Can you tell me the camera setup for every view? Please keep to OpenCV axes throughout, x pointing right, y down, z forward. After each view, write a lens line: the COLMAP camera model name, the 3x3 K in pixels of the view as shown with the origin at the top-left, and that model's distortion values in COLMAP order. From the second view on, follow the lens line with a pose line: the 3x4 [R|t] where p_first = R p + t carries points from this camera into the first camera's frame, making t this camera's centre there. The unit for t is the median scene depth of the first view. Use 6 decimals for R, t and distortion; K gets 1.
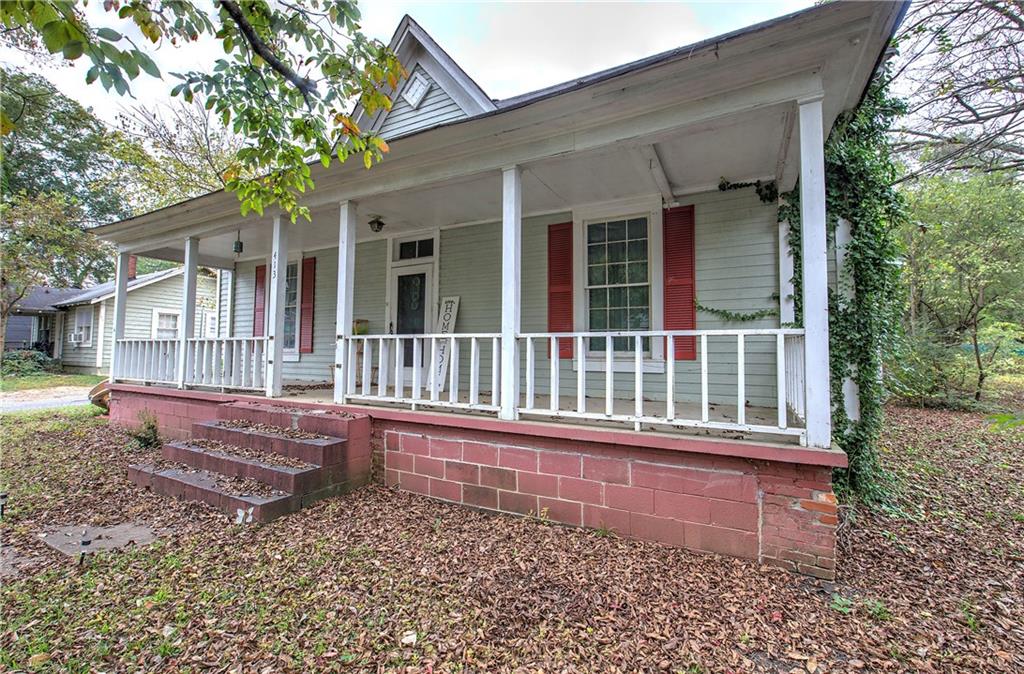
lens RADIAL K [[437.4, 0, 509.9], [0, 437.4, 334.2], [0, 0, 1]] dist [-0.000388, 0.001383]
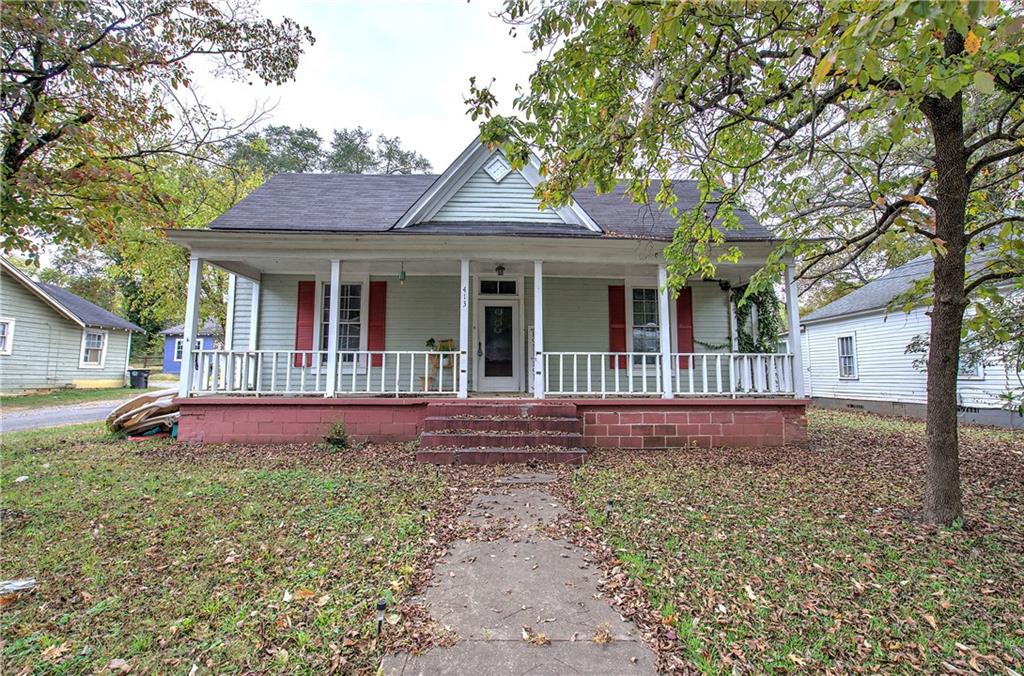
lens RADIAL K [[437.4, 0, 510.1], [0, 437.4, 337.5], [0, 0, 1]] dist [-0.000388, 0.001383]
pose [[0.860503, 0.037458, 0.508066, -1.081722], [-0.018437, 0.998930, -0.042421, 0.016261], [-0.509111, 0.027136, 0.860273, -0.197626]]
